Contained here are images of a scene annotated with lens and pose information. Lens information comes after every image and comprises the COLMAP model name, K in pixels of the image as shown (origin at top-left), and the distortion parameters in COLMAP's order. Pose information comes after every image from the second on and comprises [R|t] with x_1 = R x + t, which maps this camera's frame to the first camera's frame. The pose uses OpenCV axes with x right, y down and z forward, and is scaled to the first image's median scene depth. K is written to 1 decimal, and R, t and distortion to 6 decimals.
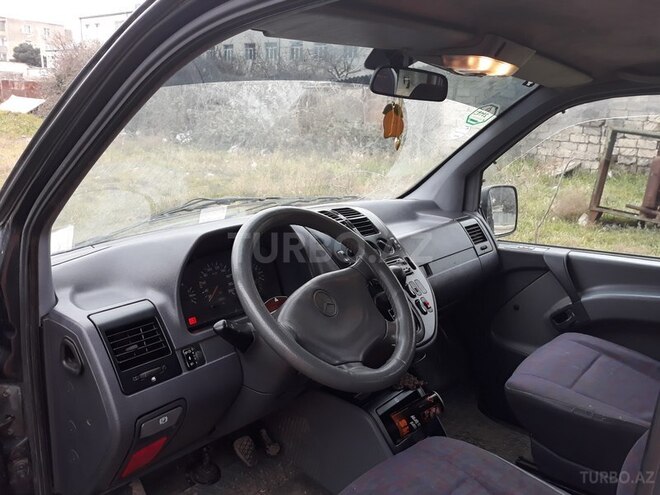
lens RADIAL K [[527.2, 0, 330.6], [0, 527.2, 247.9], [0, 0, 1]] dist [-0.000836, -0.004312]
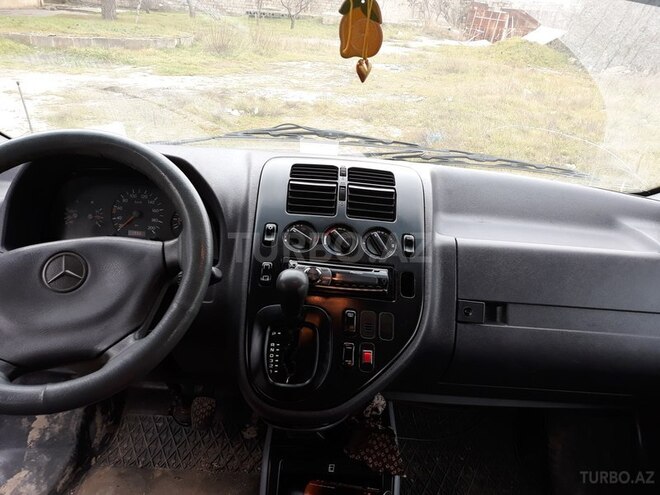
lens RADIAL K [[527.2, 0, 330.1], [0, 527.2, 246.7], [0, 0, 1]] dist [-0.000836, -0.004312]
pose [[0.645082, 0.321205, -0.693323, 0.498515], [-0.240512, 0.946589, 0.214761, -0.118423], [0.725274, 0.028214, 0.687882, 0.534235]]
